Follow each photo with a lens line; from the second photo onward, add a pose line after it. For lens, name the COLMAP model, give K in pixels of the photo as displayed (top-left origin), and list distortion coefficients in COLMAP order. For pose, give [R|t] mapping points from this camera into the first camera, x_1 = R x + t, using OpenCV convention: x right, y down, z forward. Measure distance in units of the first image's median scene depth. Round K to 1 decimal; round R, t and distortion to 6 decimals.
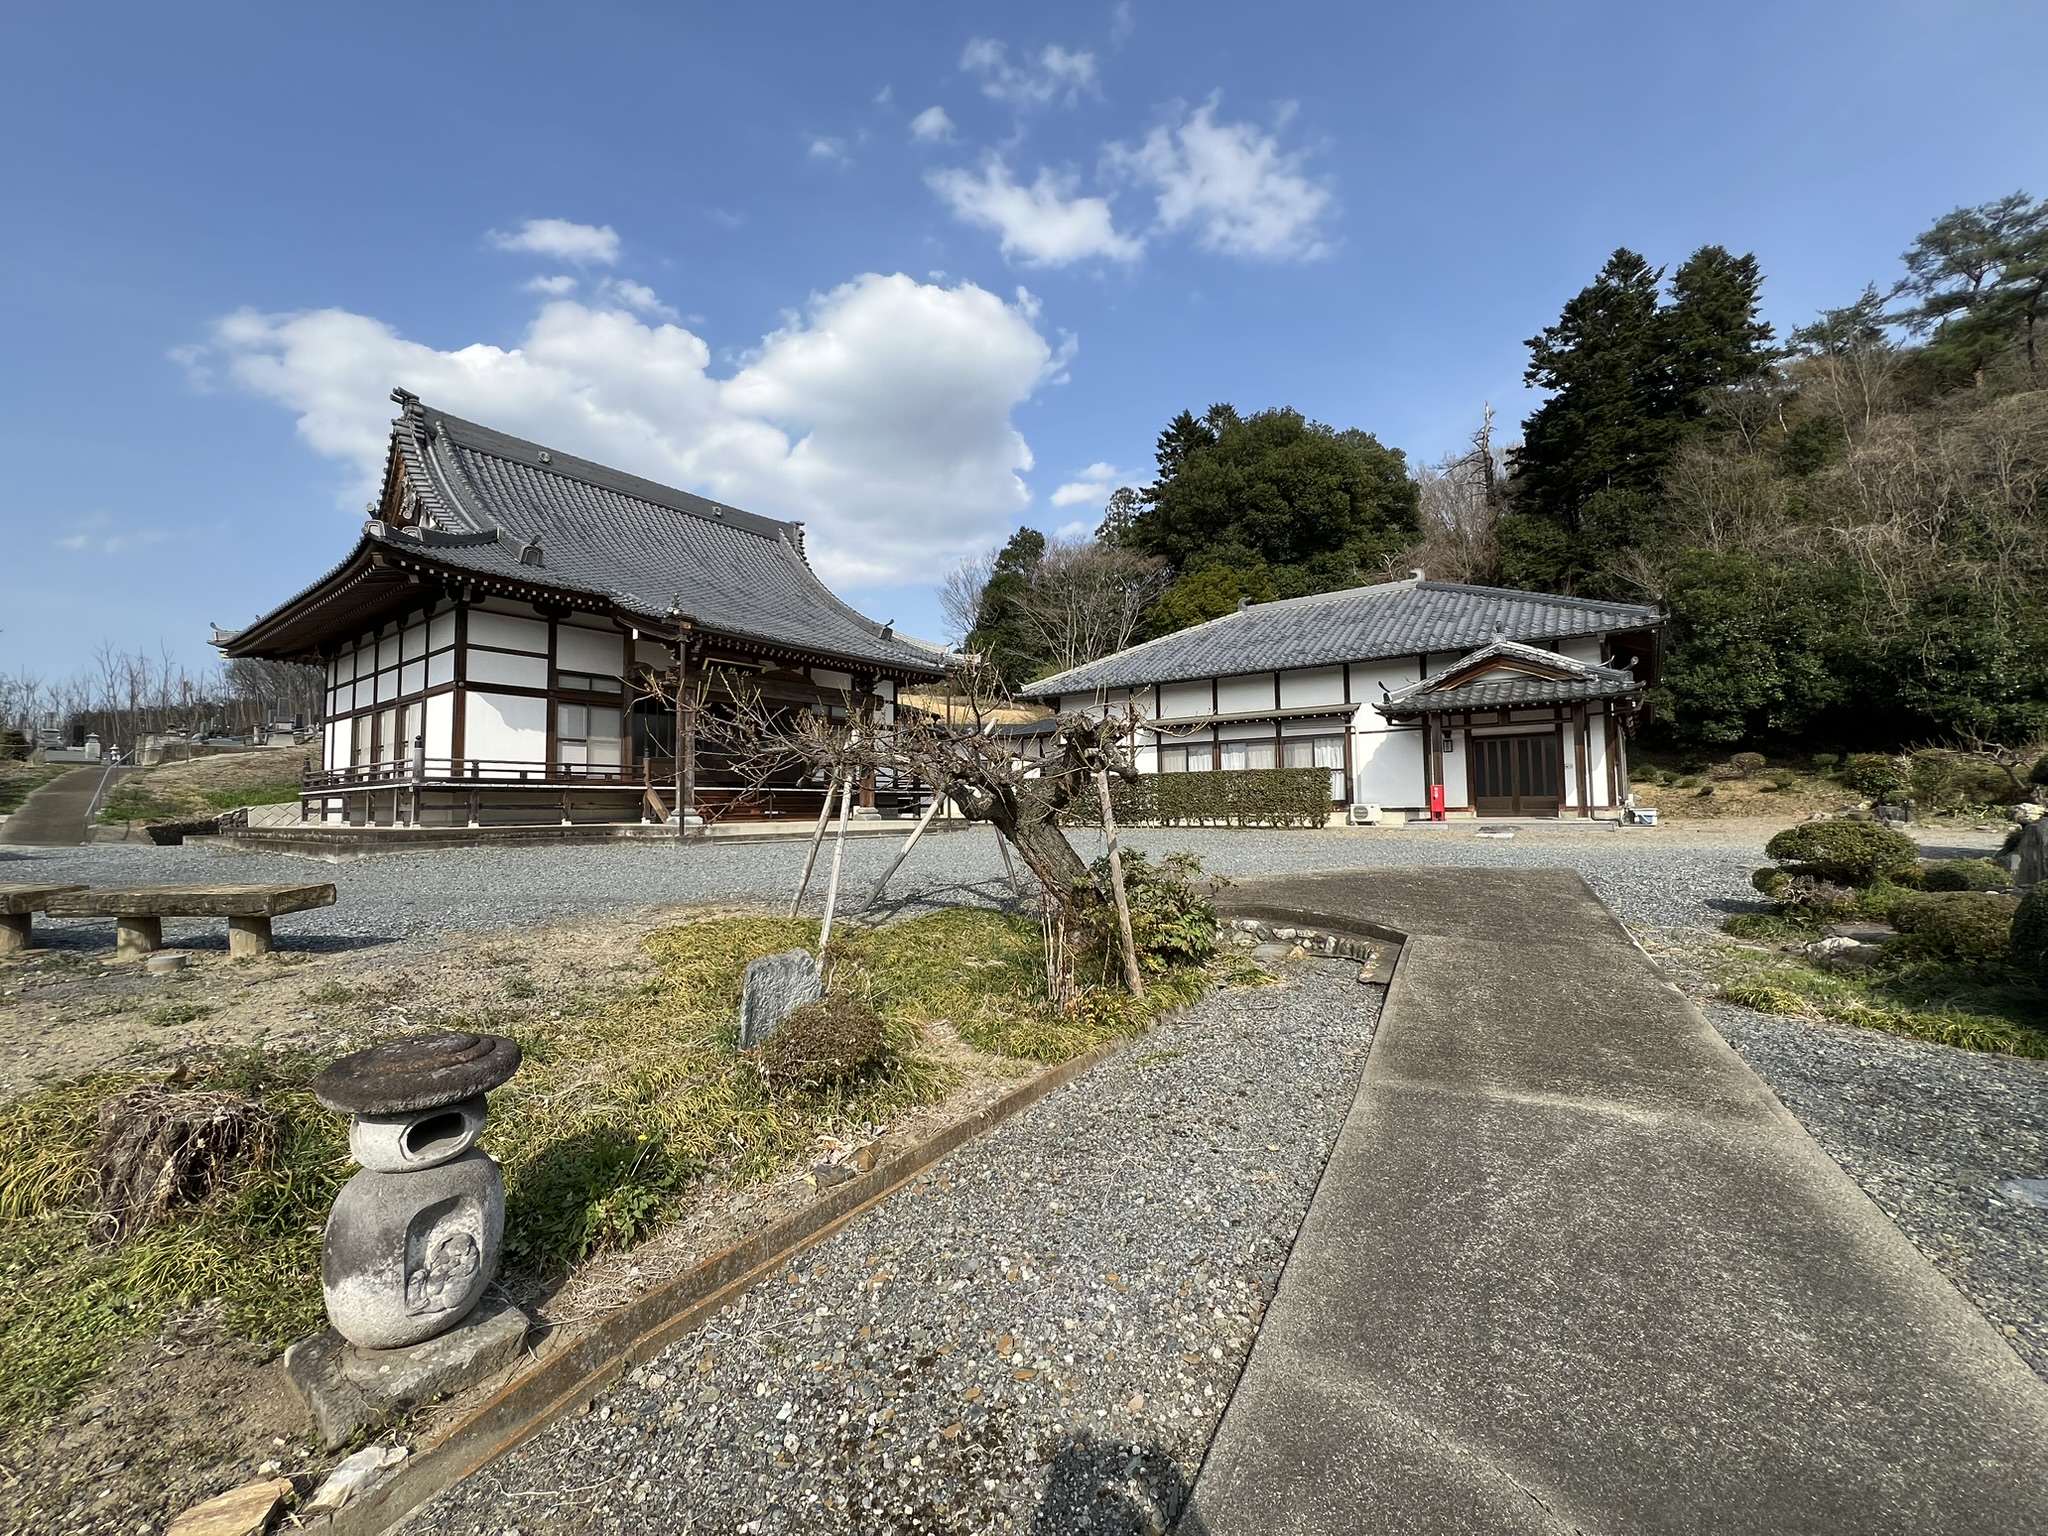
lens RADIAL K [[820.6, 0, 1024.0], [0, 820.6, 768.0], [0, 0, 1]] dist [-0.000404, 0.000011]
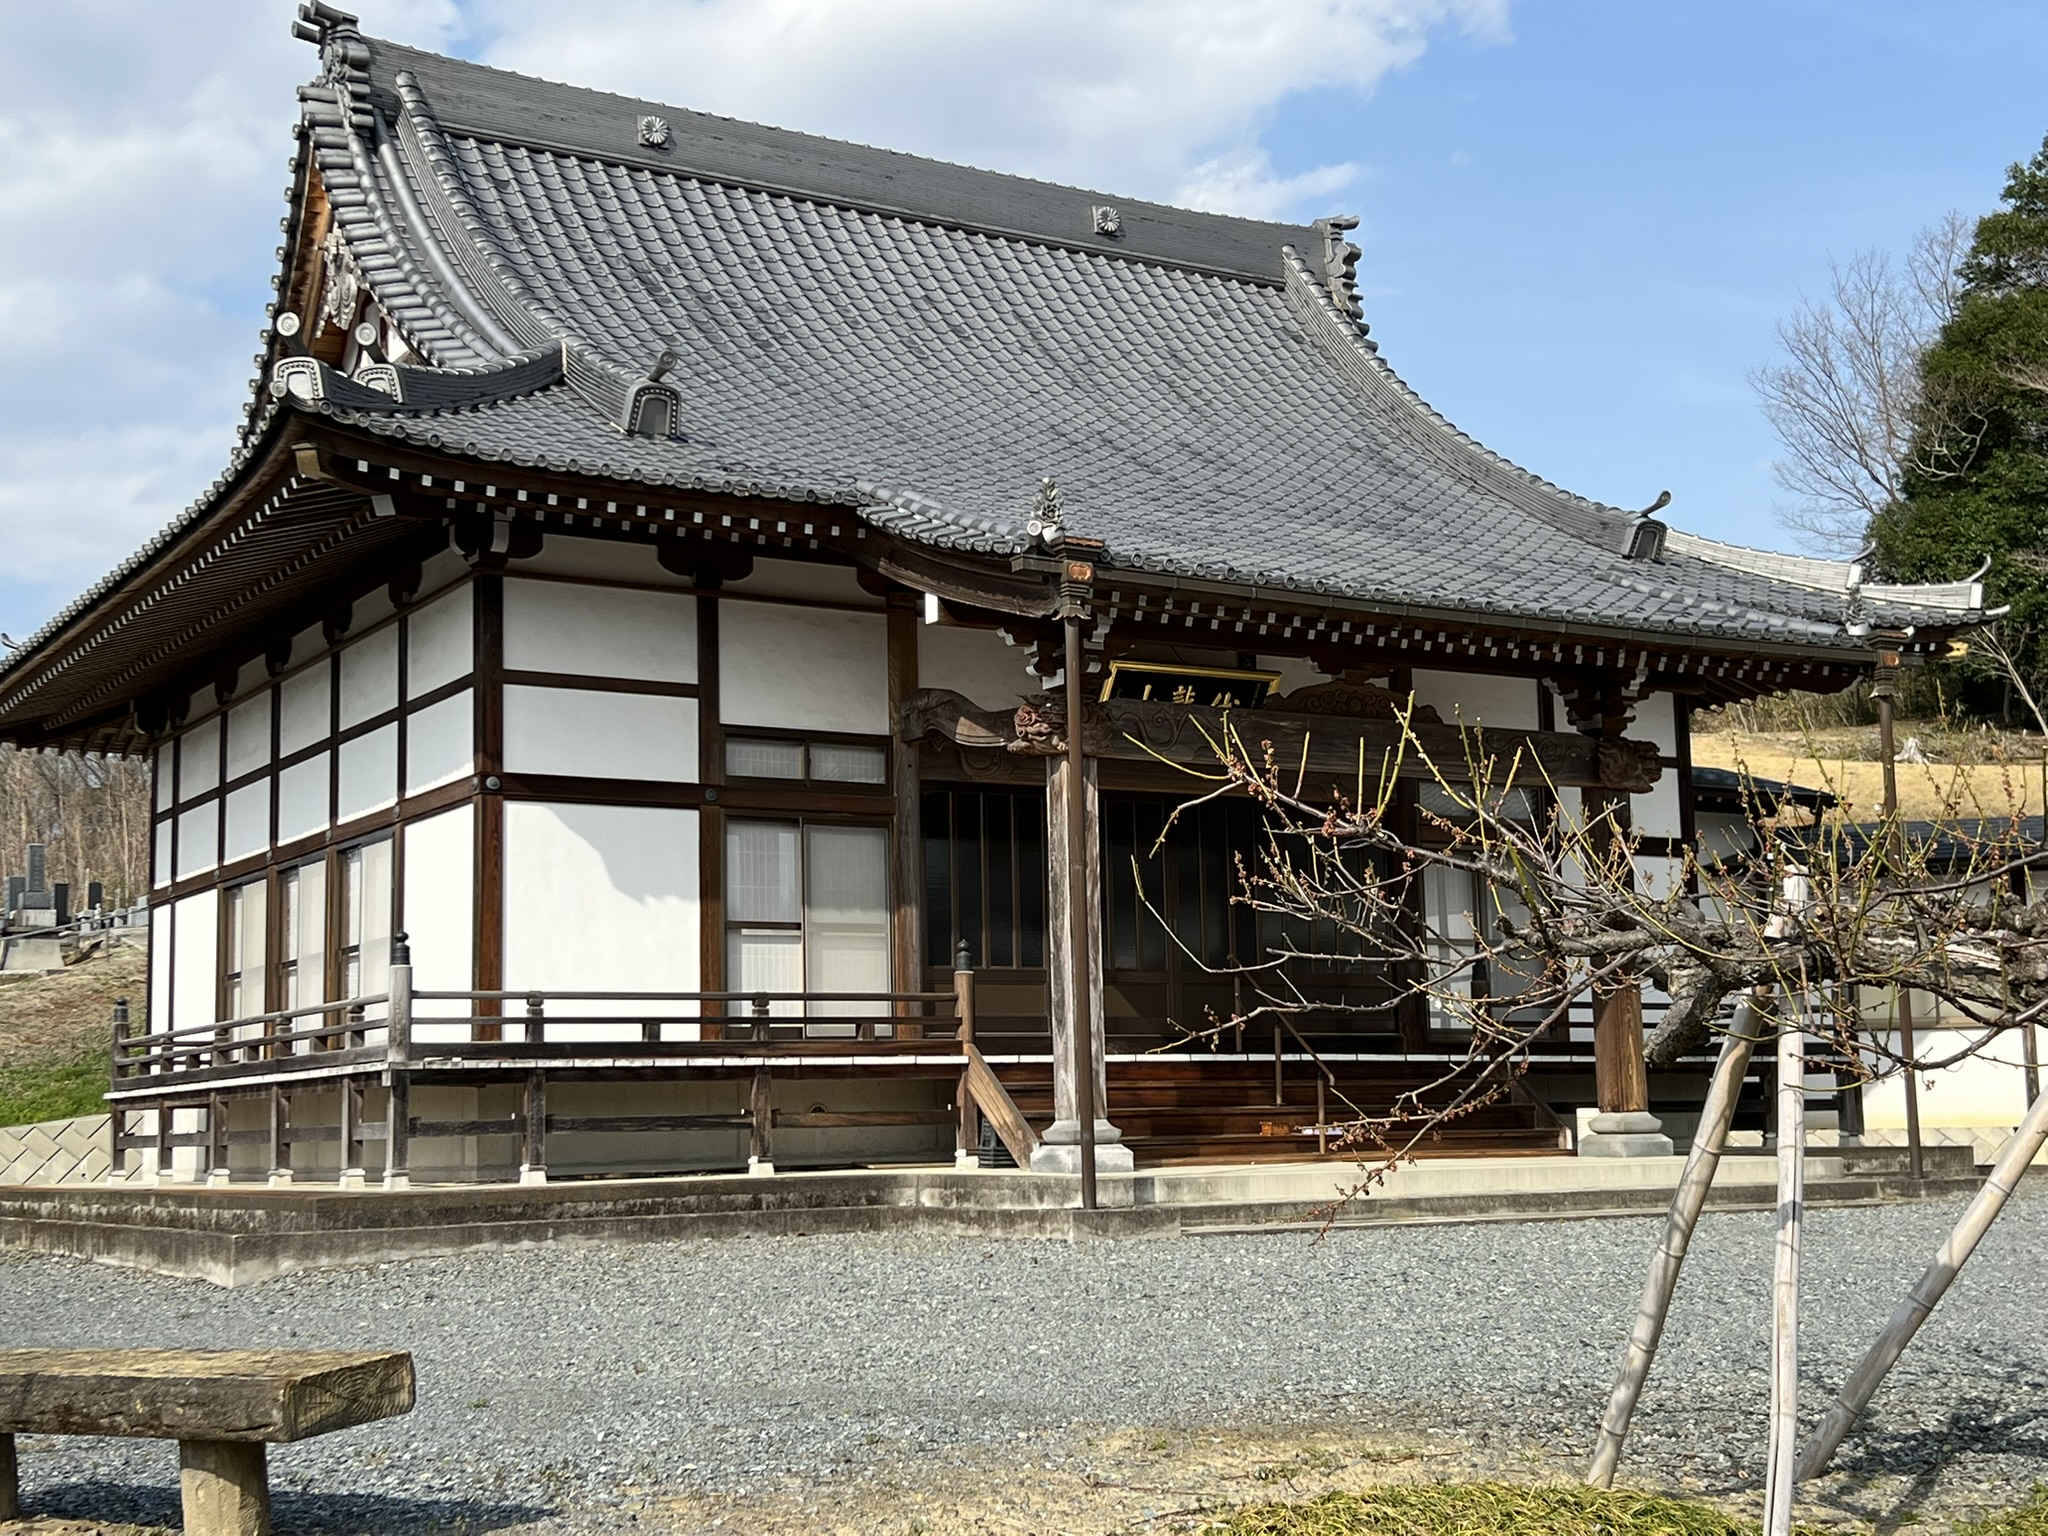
lens RADIAL K [[2643.3, 0, 1025.5], [0, 2643.3, 805.8], [0, 0, 1]] dist [0.211228, -0.687411]
pose [[0.934205, -0.053012, -0.352776, -0.051148], [0.030294, 0.997114, -0.069617, -0.003273], [0.355449, 0.054349, 0.933114, -0.008245]]
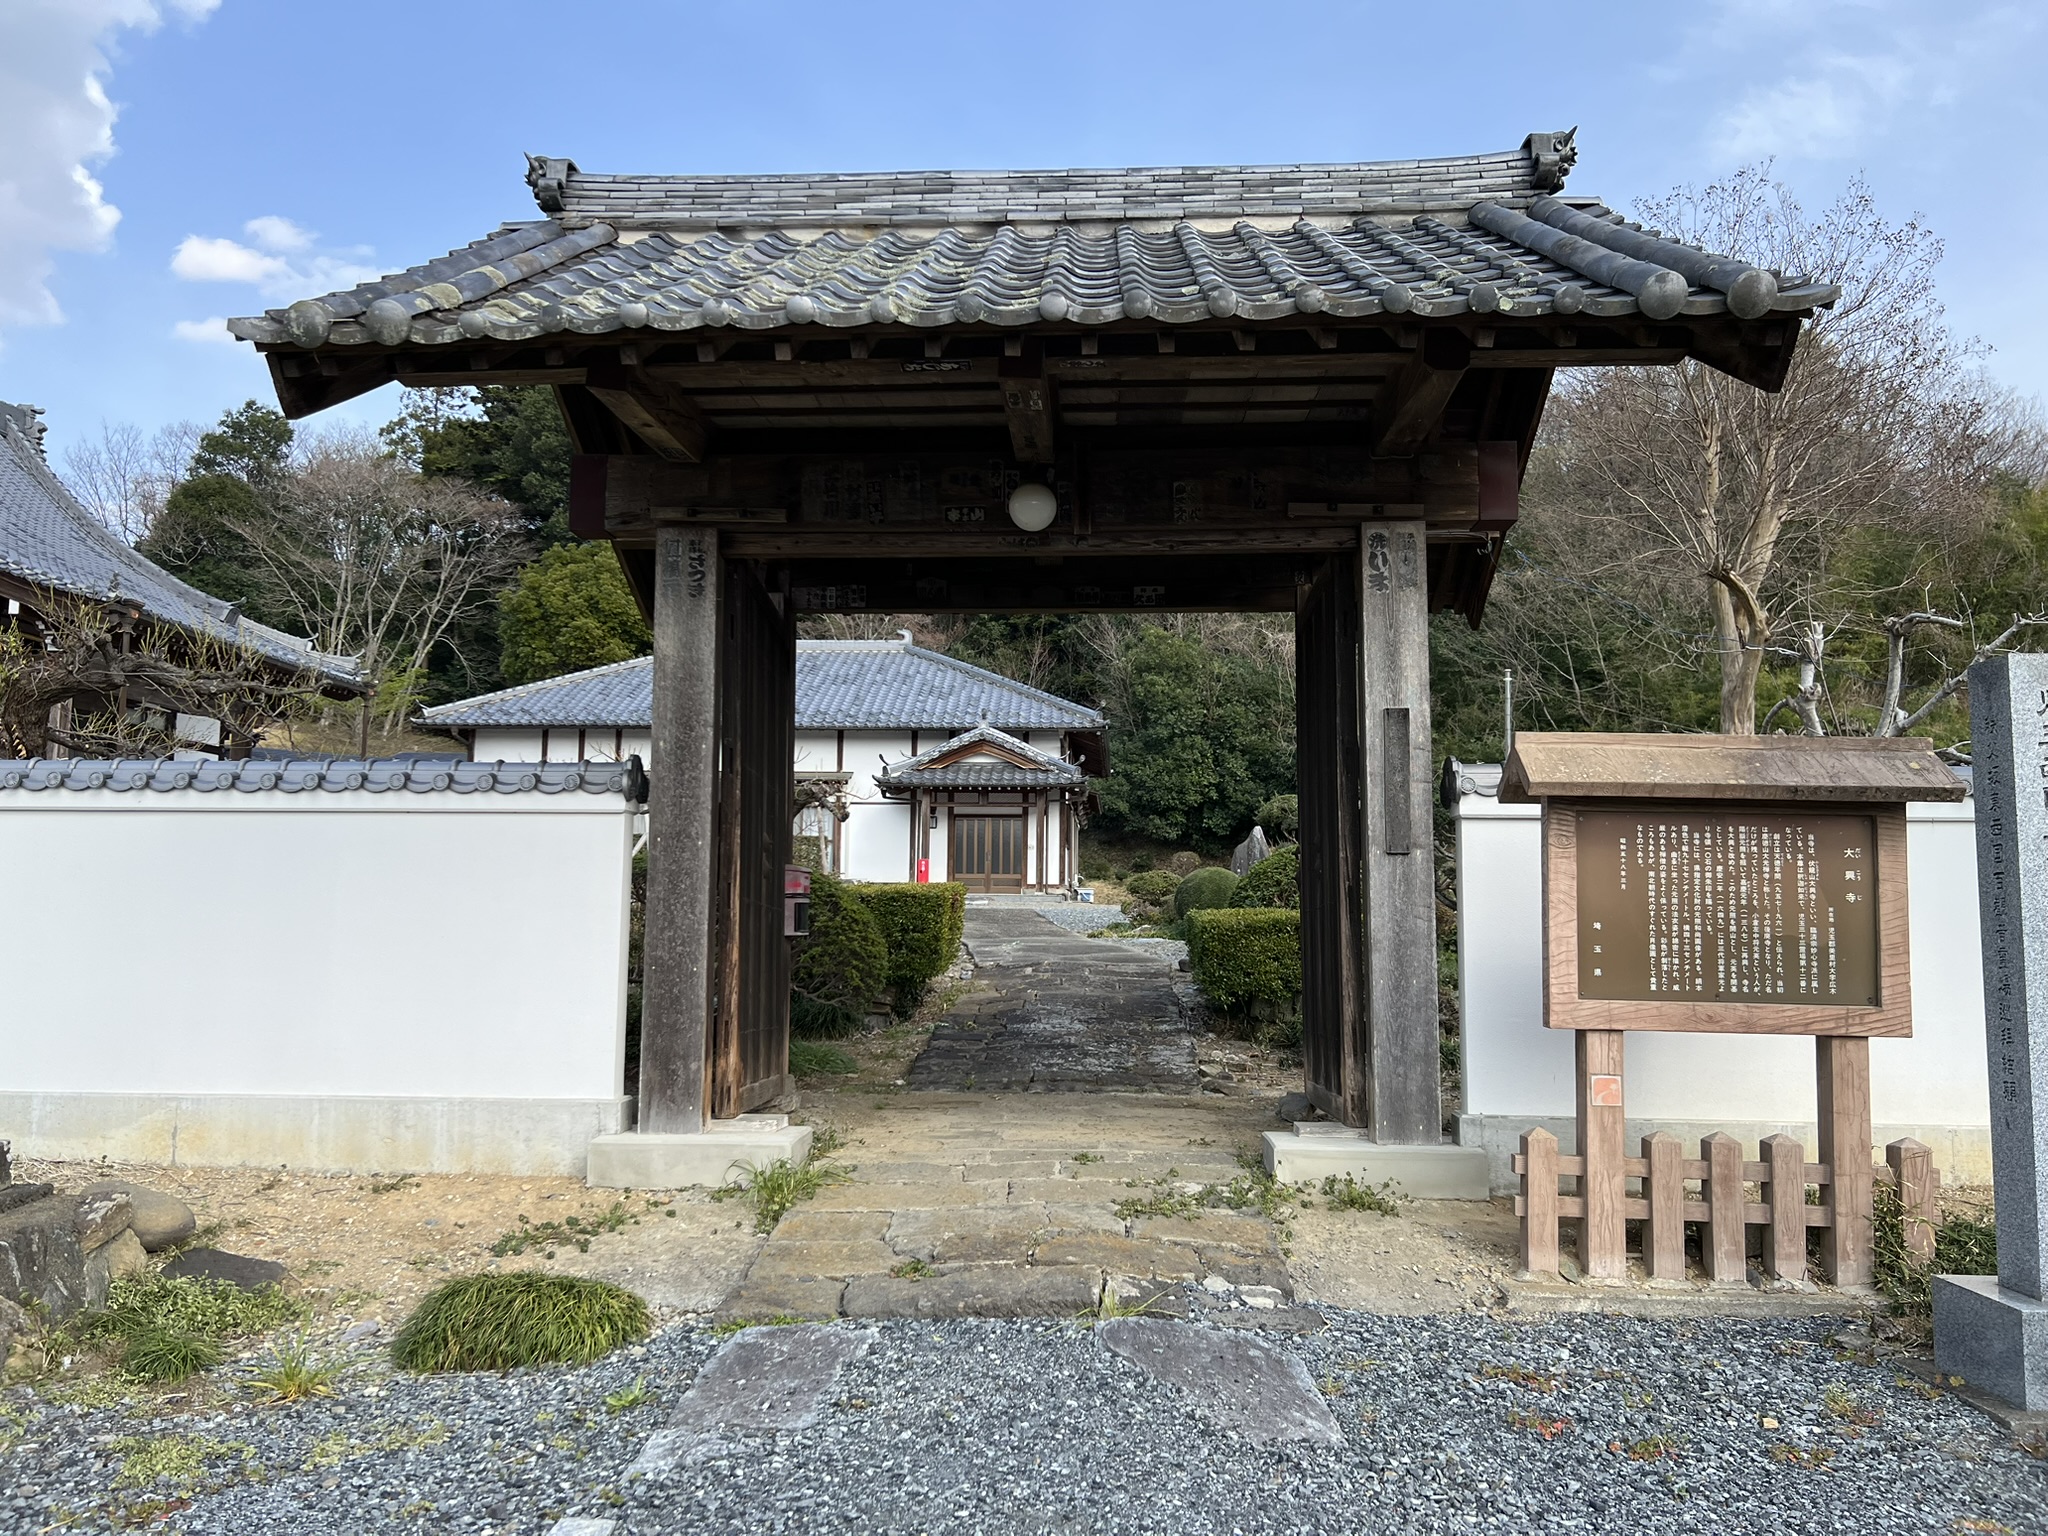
lens RADIAL K [[1788.8, 0, 1024.0], [0, 1788.8, 768.0], [0, 0, 1]] dist [-0.001200, -0.002481]
pose [[0.832696, 0.079606, 0.547979, -0.576267], [-0.049677, 0.996361, -0.069255, 0.051561], [-0.551498, 0.030446, 0.833621, -0.861627]]
